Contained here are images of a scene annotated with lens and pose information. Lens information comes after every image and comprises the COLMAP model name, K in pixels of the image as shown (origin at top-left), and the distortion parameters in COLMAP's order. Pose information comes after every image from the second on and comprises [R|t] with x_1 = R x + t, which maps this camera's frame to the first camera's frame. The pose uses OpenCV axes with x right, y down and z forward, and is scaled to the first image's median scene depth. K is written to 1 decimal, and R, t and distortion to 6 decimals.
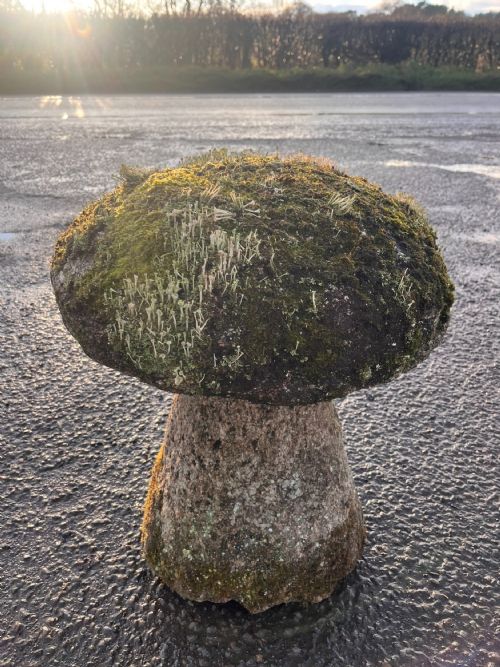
lens RADIAL K [[505.5, 0, 248.6], [0, 505.5, 343.7], [0, 0, 1]] dist [0.072642, -0.109980]
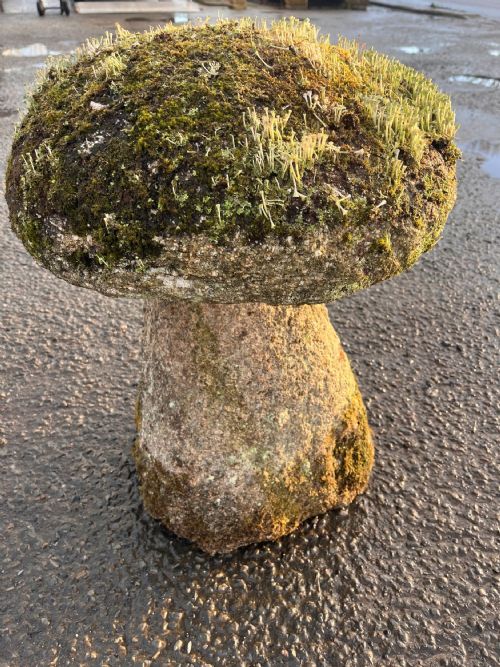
lens RADIAL K [[503.6, 0, 244.5], [0, 503.6, 337.0], [0, 0, 1]] dist [0.066674, -0.098638]
pose [[0.115047, 0.569832, -0.813668, 0.803402], [-0.493536, 0.743647, 0.451012, -0.286004], [0.862082, 0.349687, 0.366787, 0.725344]]
